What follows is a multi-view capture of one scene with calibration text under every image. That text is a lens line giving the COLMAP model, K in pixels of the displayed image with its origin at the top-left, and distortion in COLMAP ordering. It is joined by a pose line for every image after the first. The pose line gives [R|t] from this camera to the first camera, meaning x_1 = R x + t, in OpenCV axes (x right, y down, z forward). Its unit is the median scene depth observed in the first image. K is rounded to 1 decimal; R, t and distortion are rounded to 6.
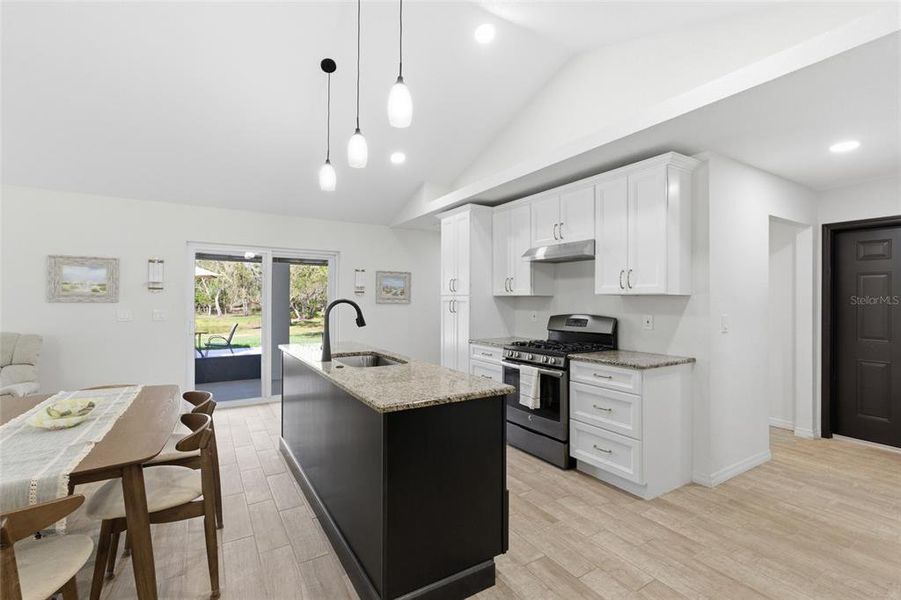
lens RADIAL K [[409.3, 0, 455.5], [0, 409.3, 298.5], [0, 0, 1]] dist [-0.014632, 0.005611]
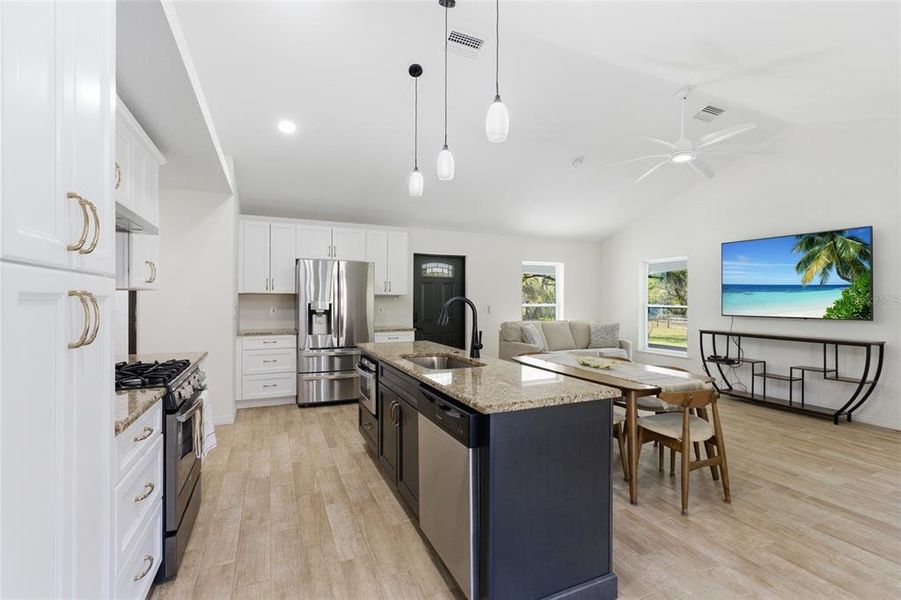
lens RADIAL K [[409.3, 0, 452.4], [0, 409.3, 303.0], [0, 0, 1]] dist [-0.014632, 0.005611]
pose [[-0.991022, -0.009051, 0.133394, -0.288886], [-0.009105, 0.999959, 0.000211, 0.011714], [-0.133391, -0.001006, -0.991063, 1.489171]]
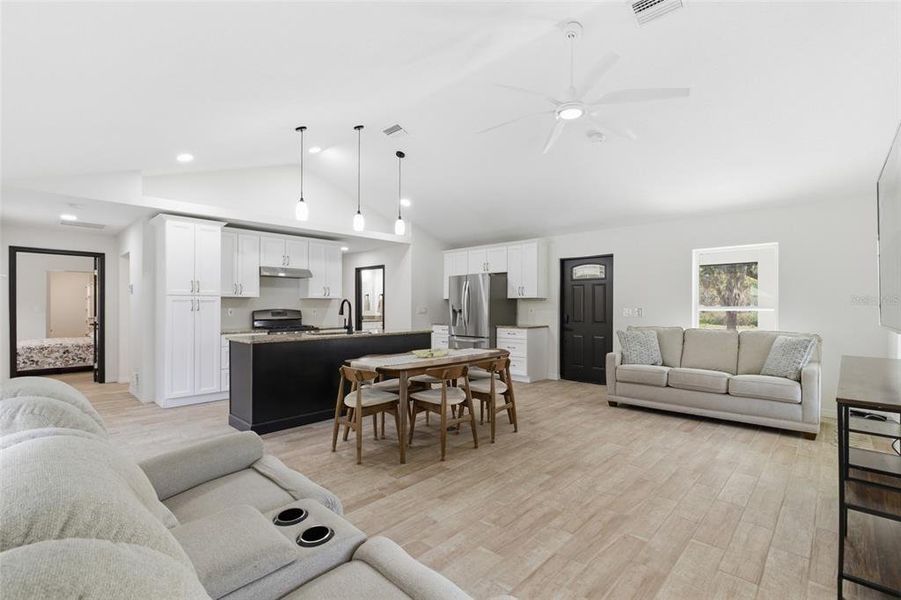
lens RADIAL K [[409.3, 0, 449.6], [0, 409.3, 307.5], [0, 0, 1]] dist [-0.014632, 0.005611]
pose [[-0.245799, -0.008246, 0.969286, -1.558826], [-0.006722, 0.999954, 0.006802, 0.016014], [-0.969298, -0.004843, -0.245843, 0.749023]]
